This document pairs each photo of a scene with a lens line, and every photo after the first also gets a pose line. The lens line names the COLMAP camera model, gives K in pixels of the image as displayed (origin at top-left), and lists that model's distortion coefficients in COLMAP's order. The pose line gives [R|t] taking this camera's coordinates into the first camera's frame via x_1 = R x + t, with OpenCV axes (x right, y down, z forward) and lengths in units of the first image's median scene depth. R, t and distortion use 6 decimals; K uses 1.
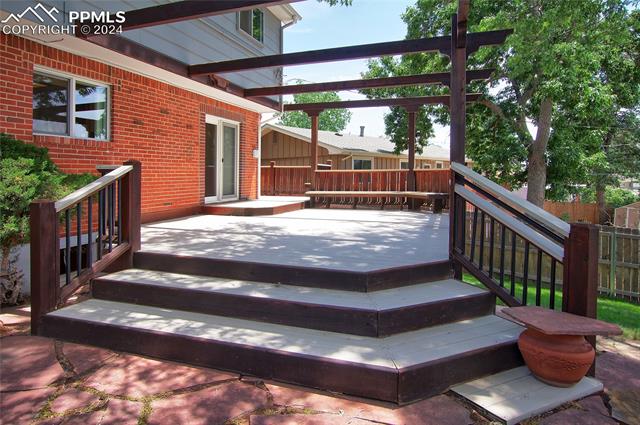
lens RADIAL K [[368.8, 0, 315.6], [0, 368.8, 166.6], [0, 0, 1]] dist [0.021098, 0.000200]
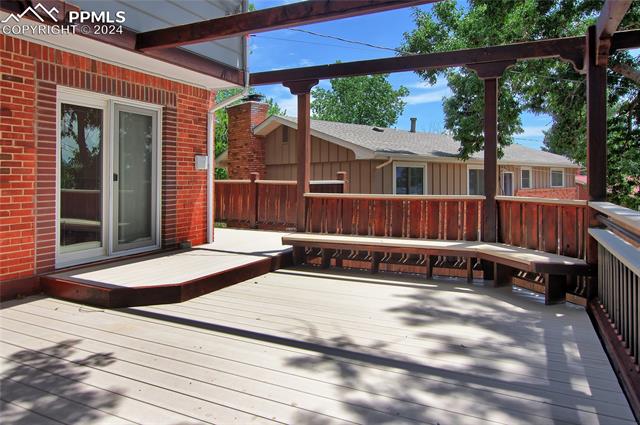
lens RADIAL K [[424.9, 0, 323.0], [0, 424.9, 165.7], [0, 0, 1]] dist [-0.000478, 0.000404]
pose [[0.994387, -0.001500, -0.105793, 0.096045], [0.000624, 0.999965, -0.008315, -0.026345], [0.105801, 0.008203, 0.994353, 0.404967]]
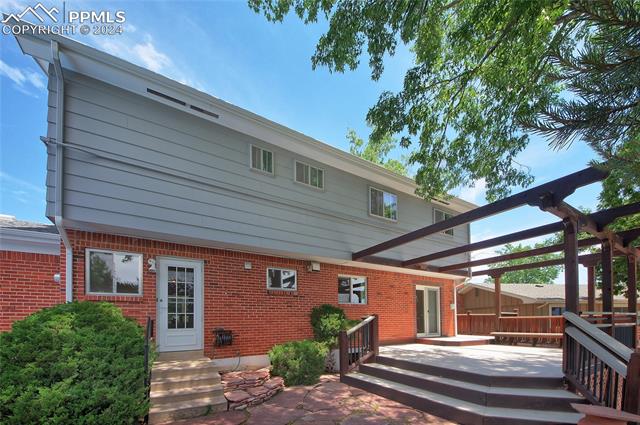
lens RADIAL K [[263.8, 0, 331.4], [0, 263.8, 311.5], [0, 0, 1]] dist [0.015722, 0.000062]
pose [[0.791800, -0.024852, -0.610274, 0.115075], [0.017007, 0.999682, -0.018643, -0.002623], [0.610543, 0.004383, 0.791971, -0.175747]]
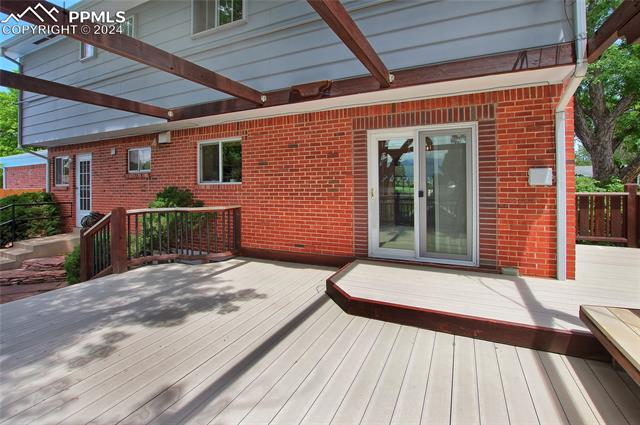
lens RADIAL K [[297.2, 0, 322.0], [0, 297.2, 180.9], [0, 0, 1]] dist [-0.028539, 0.000304]
pose [[-0.091037, -0.005794, -0.995831, 0.237195], [0.028397, 0.999561, -0.008411, -0.036700], [0.995443, -0.029044, -0.090832, 0.816898]]
